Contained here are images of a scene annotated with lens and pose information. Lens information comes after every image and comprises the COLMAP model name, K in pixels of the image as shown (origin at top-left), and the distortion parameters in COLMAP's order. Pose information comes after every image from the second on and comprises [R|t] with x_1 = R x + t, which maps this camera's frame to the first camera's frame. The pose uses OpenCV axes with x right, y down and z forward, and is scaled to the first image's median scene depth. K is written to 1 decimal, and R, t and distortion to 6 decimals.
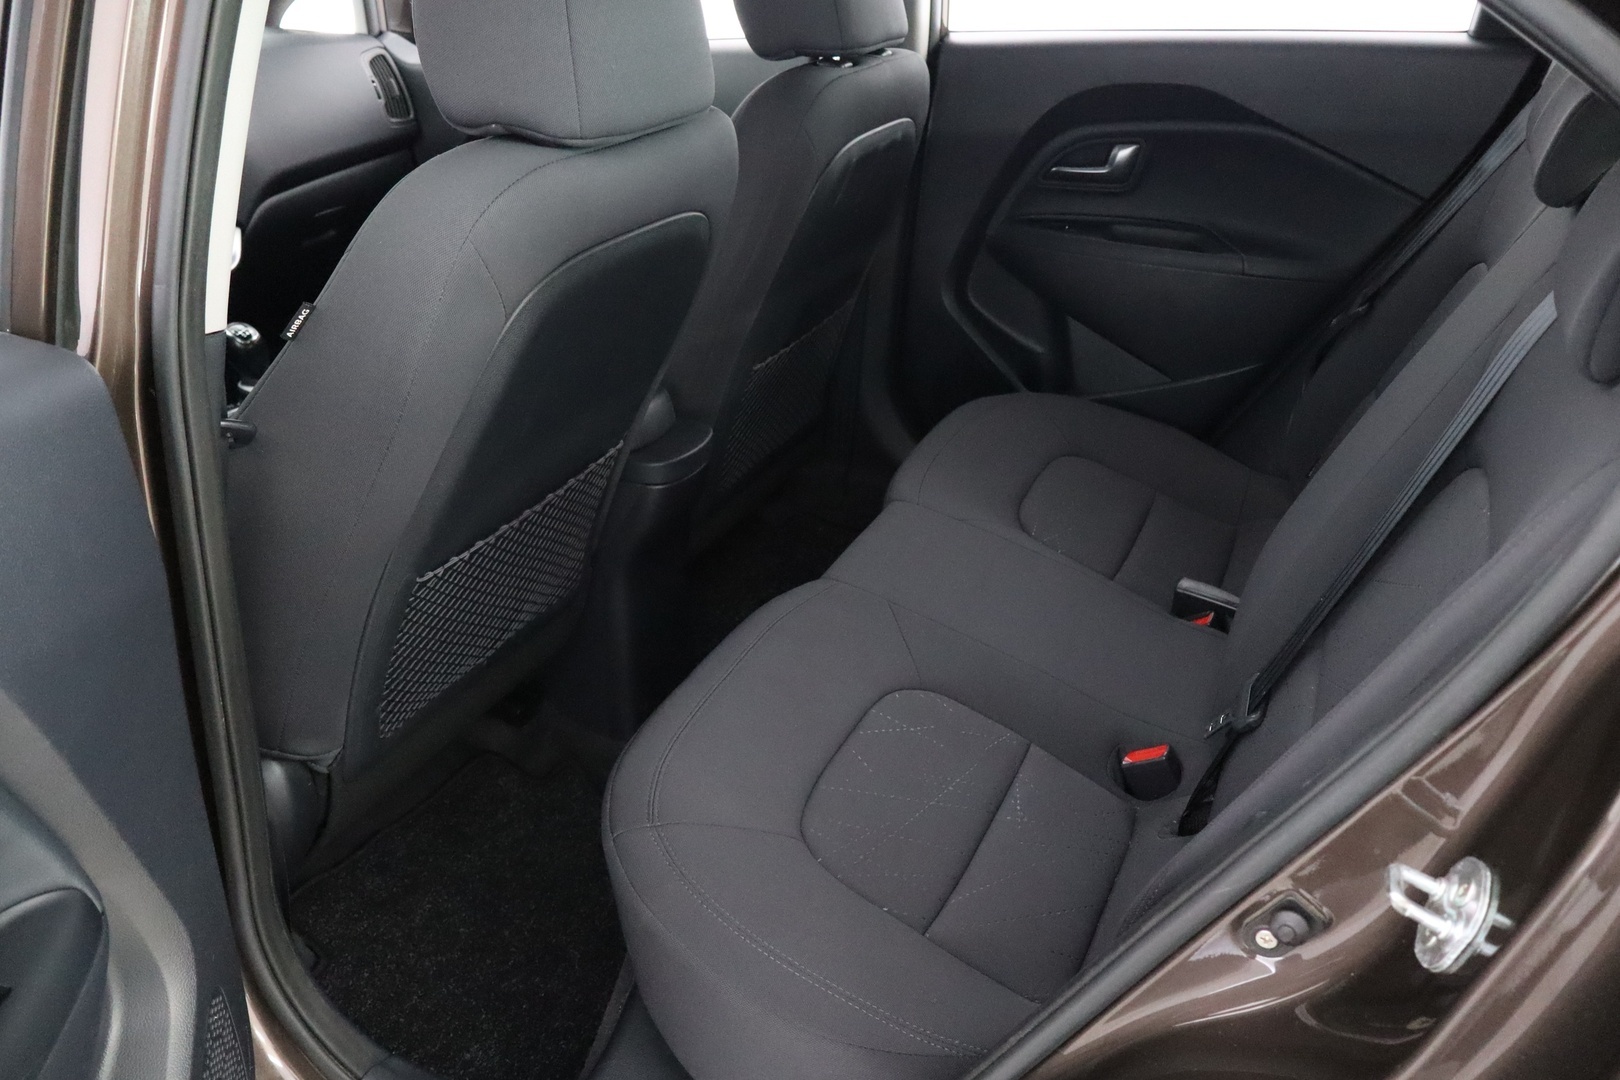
lens RADIAL K [[1345.3, 0, 810.0], [0, 1345.3, 540.0], [0, 0, 1]] dist [0.001811, 0.010026]
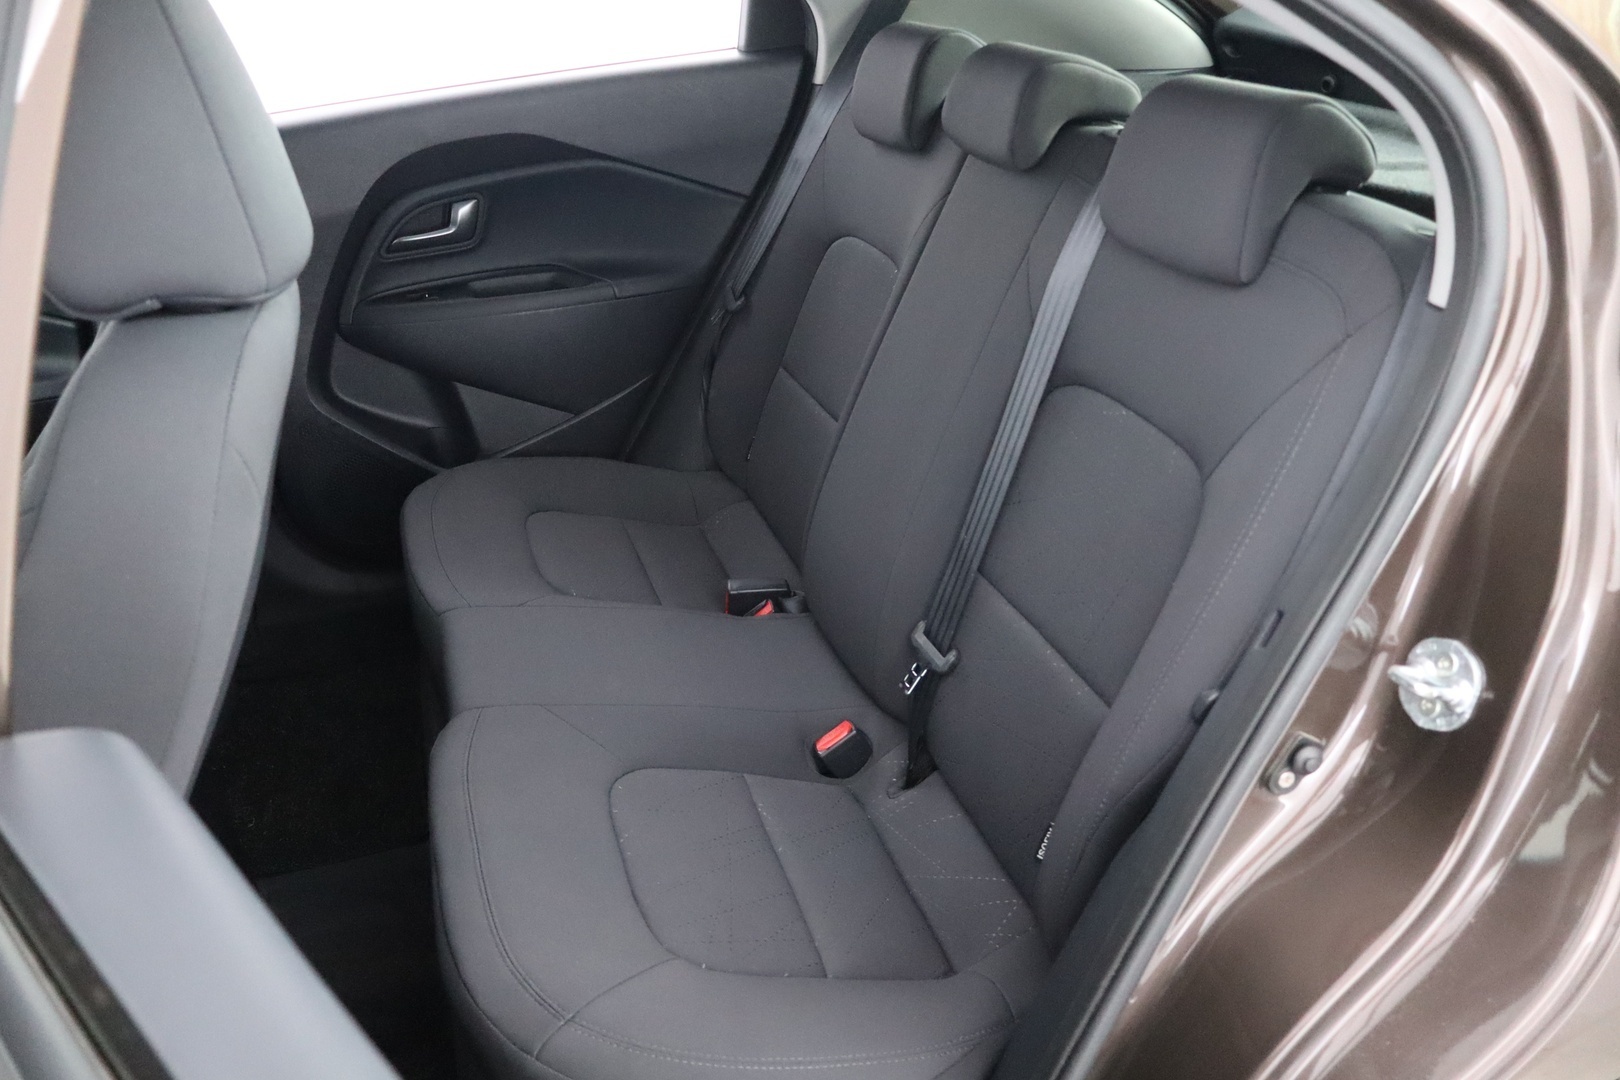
lens RADIAL K [[1345.3, 0, 810.0], [0, 1345.3, 540.0], [0, 0, 1]] dist [0.001811, 0.010026]
pose [[0.751881, -0.330724, 0.570347, -0.219897], [0.347656, 0.933920, 0.083237, -0.055615], [-0.560187, 0.135701, 0.817175, 0.083904]]
